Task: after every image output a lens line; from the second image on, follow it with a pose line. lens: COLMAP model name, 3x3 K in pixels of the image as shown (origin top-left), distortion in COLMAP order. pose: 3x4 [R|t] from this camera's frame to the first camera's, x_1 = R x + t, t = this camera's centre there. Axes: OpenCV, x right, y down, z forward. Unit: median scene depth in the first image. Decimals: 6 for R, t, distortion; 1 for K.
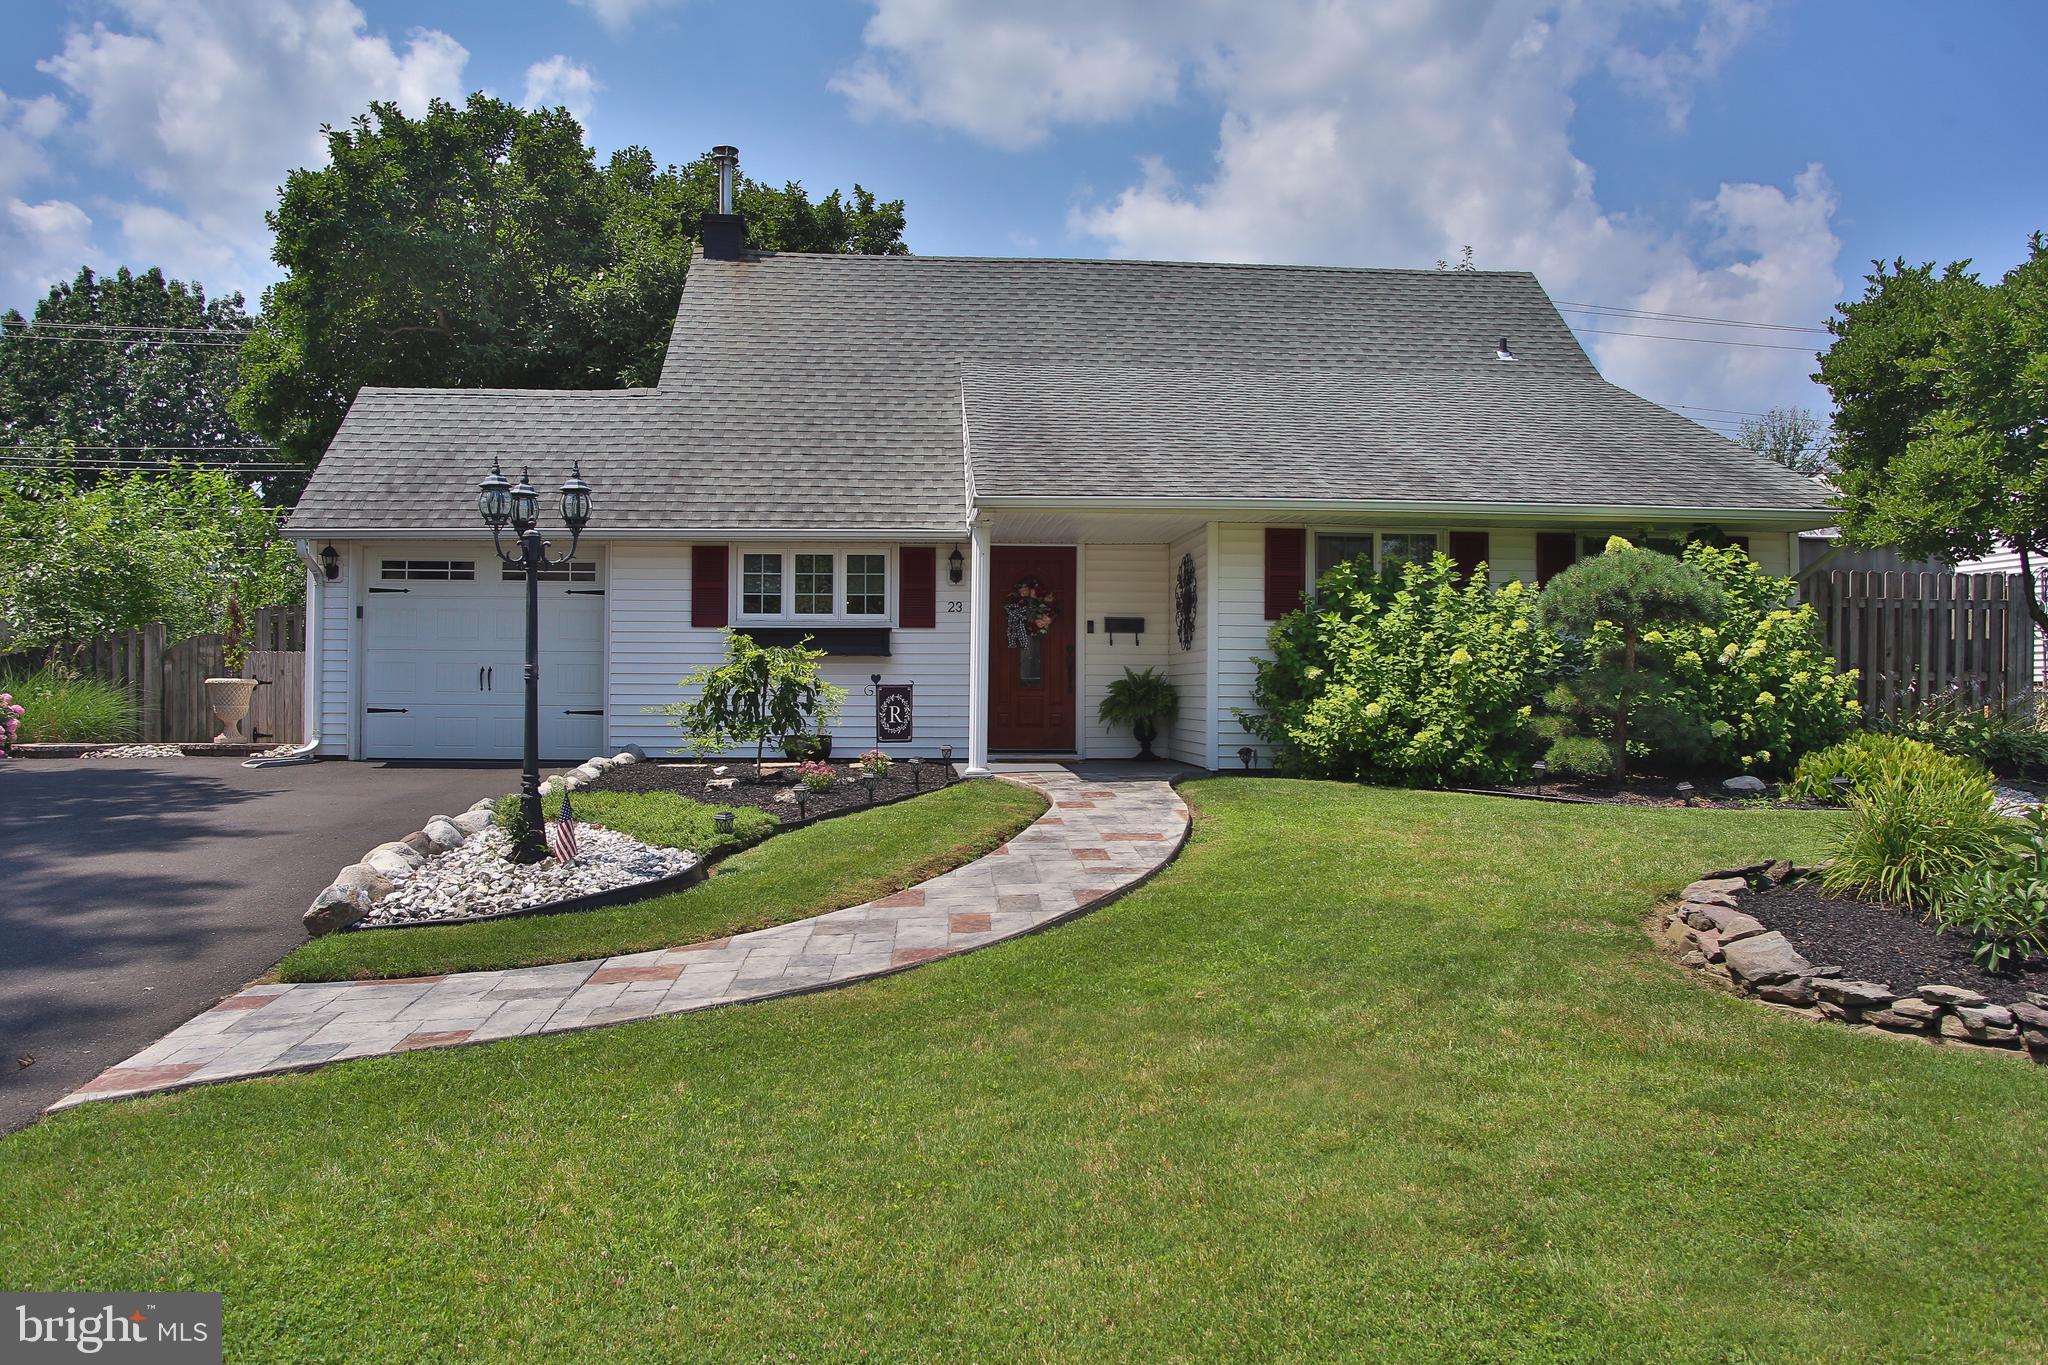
lens RADIAL K [[1417.4, 0, 1020.4], [0, 1417.4, 691.9], [0, 0, 1]] dist [-0.075263, 0.018501]
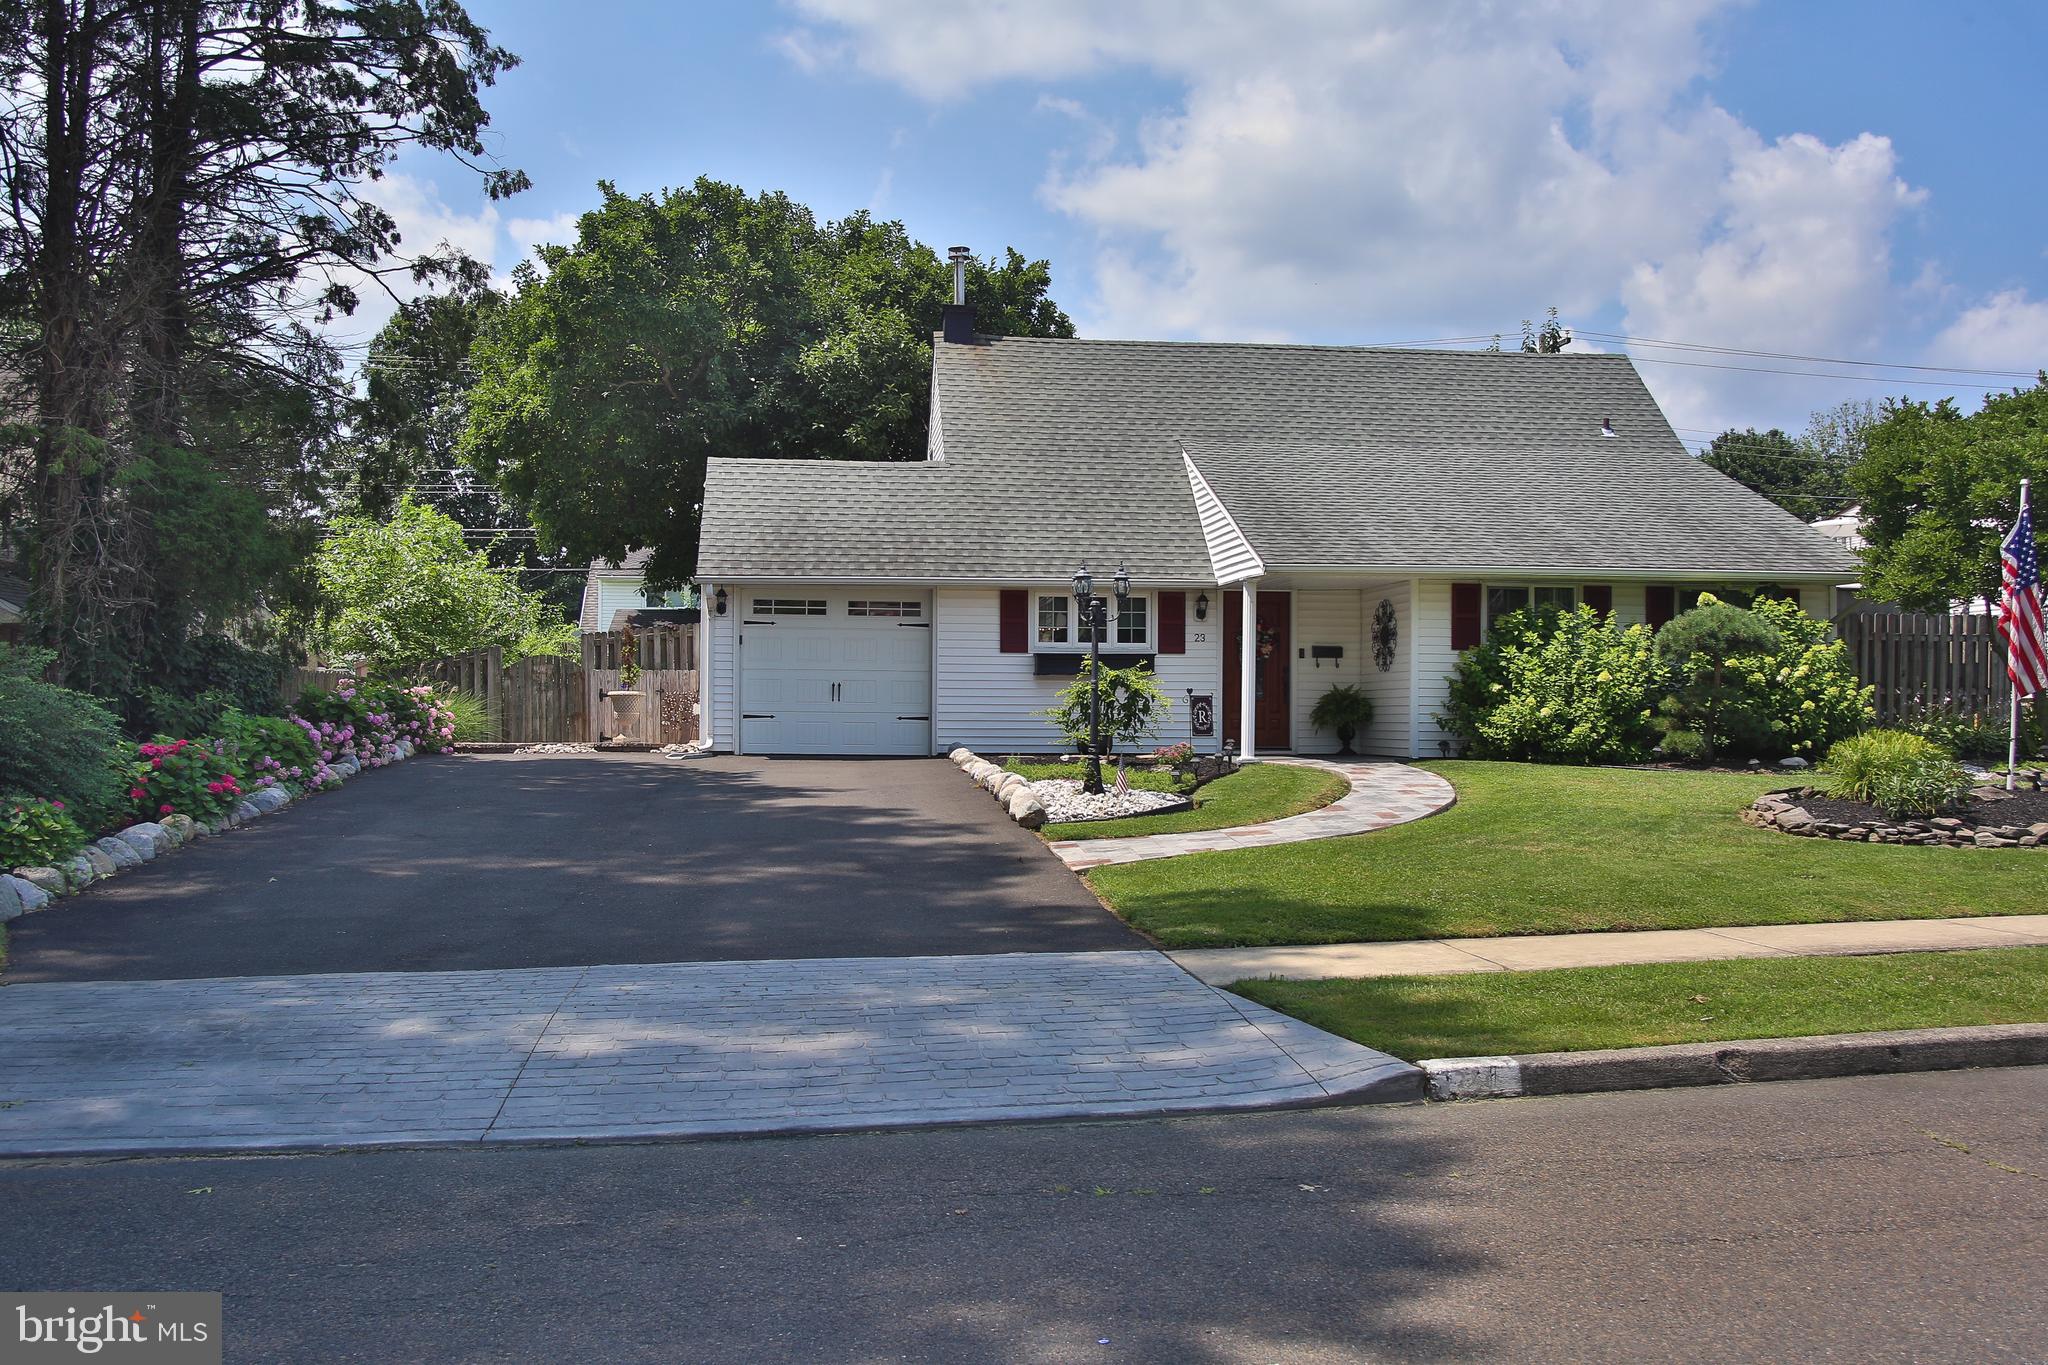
lens RADIAL K [[1672.9, 0, 1009.4], [0, 1672.9, 714.6], [0, 0, 1]] dist [-0.053711, -0.011535]
pose [[0.999677, 0.000871, 0.025405, -0.284815], [-0.000837, 0.999999, -0.001369, 0.014522], [-0.025406, 0.001348, 0.999676, -0.584895]]
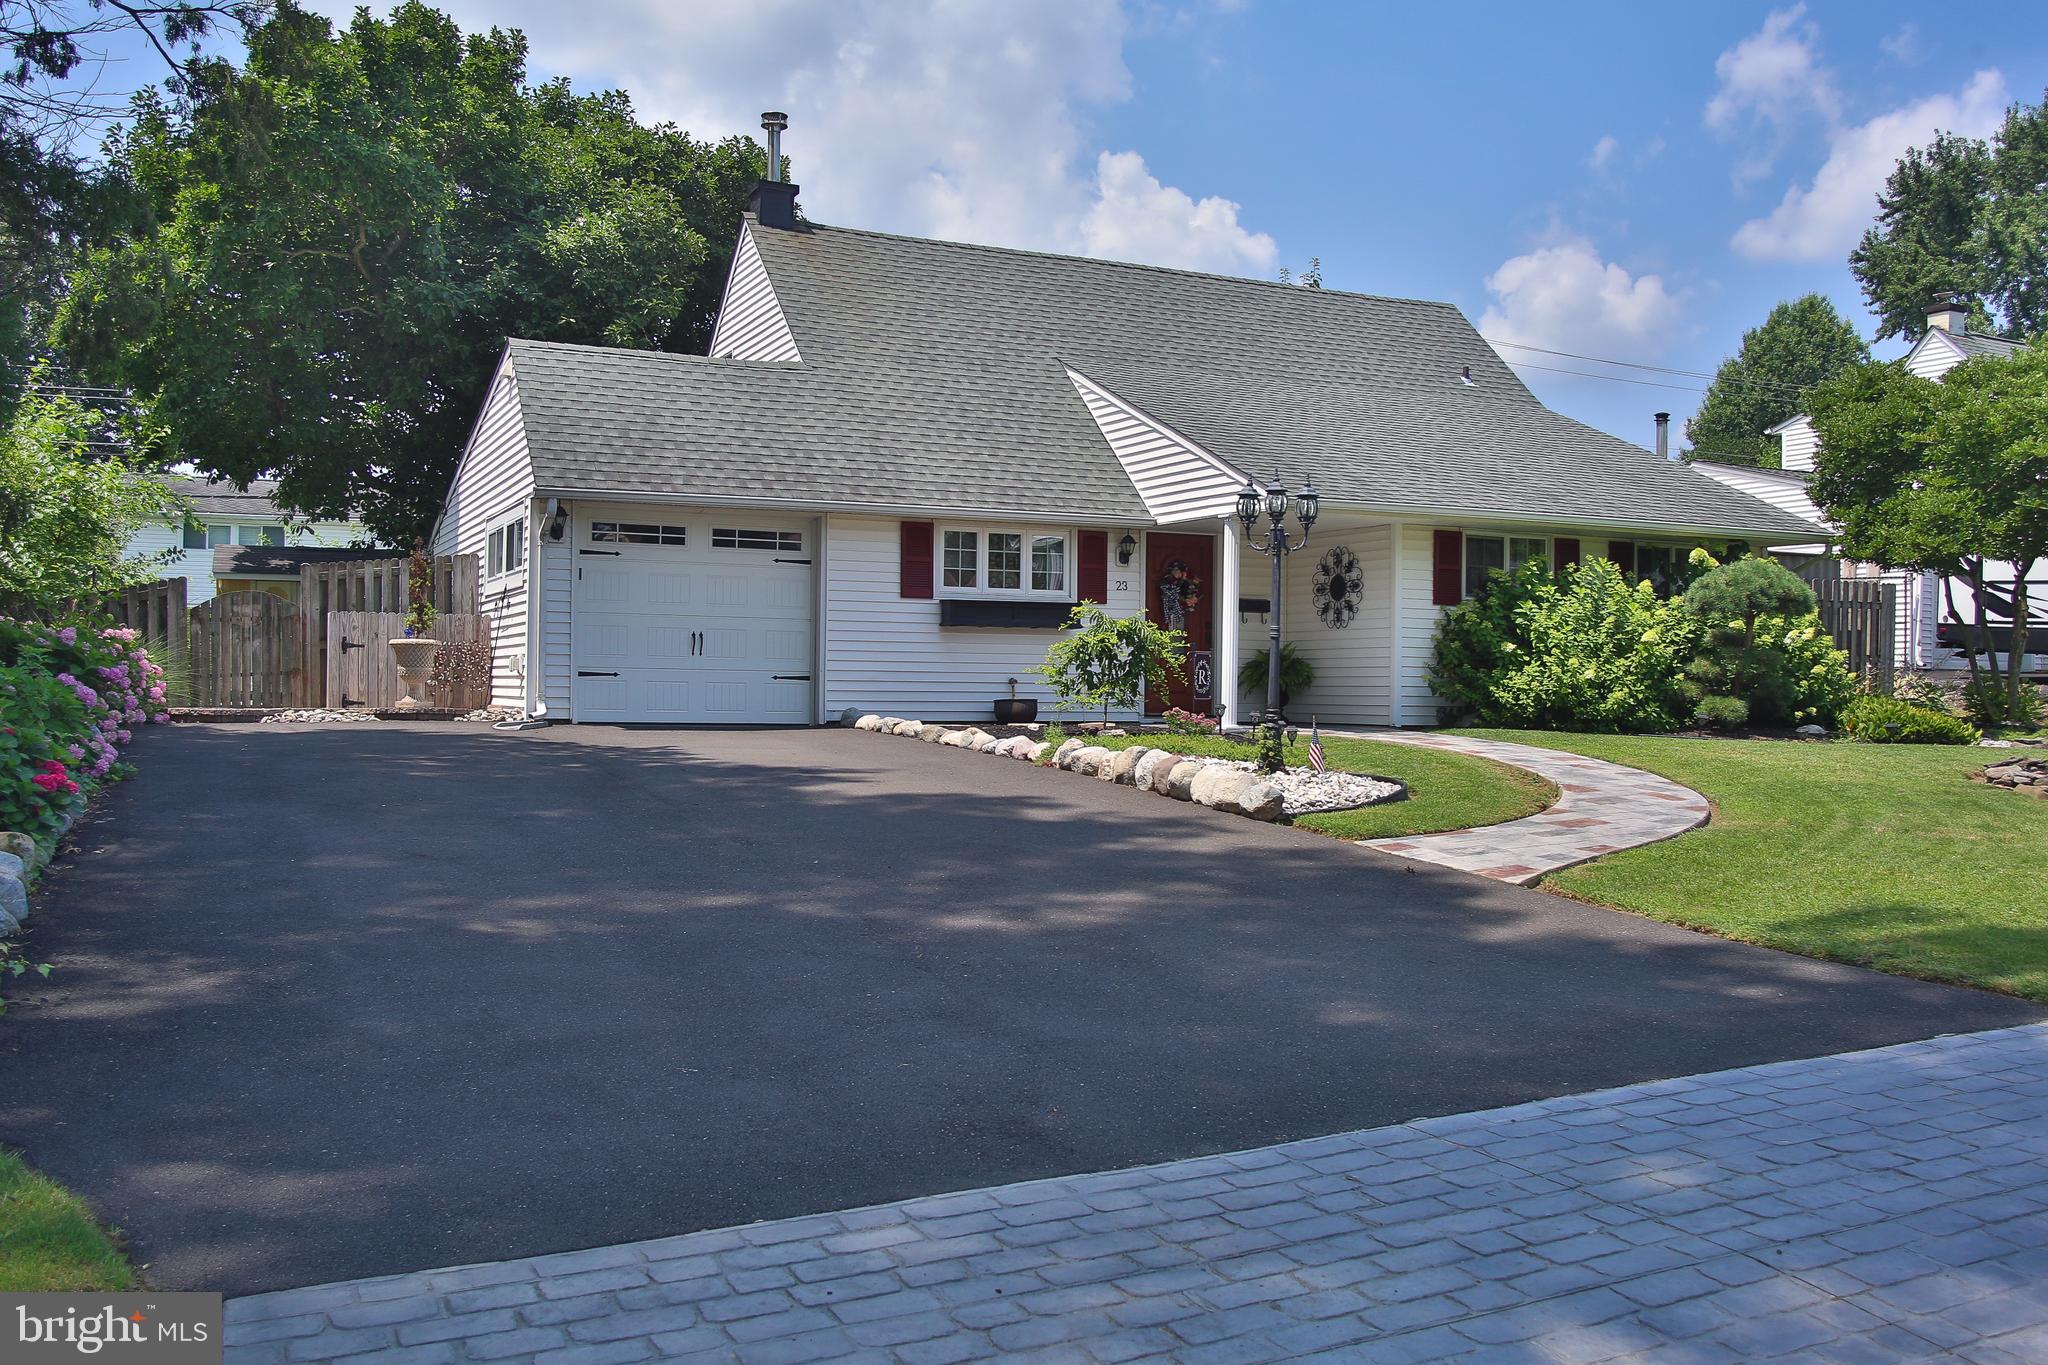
lens RADIAL K [[1701.8, 0, 983.4], [0, 1701.8, 686.6], [0, 0, 1]] dist [-0.077619, 0.038745]
pose [[0.943938, 0.008065, 0.330024, -0.643674], [-0.007220, 0.999967, -0.003785, 0.027153], [-0.330044, 0.001190, 0.943965, -0.244435]]
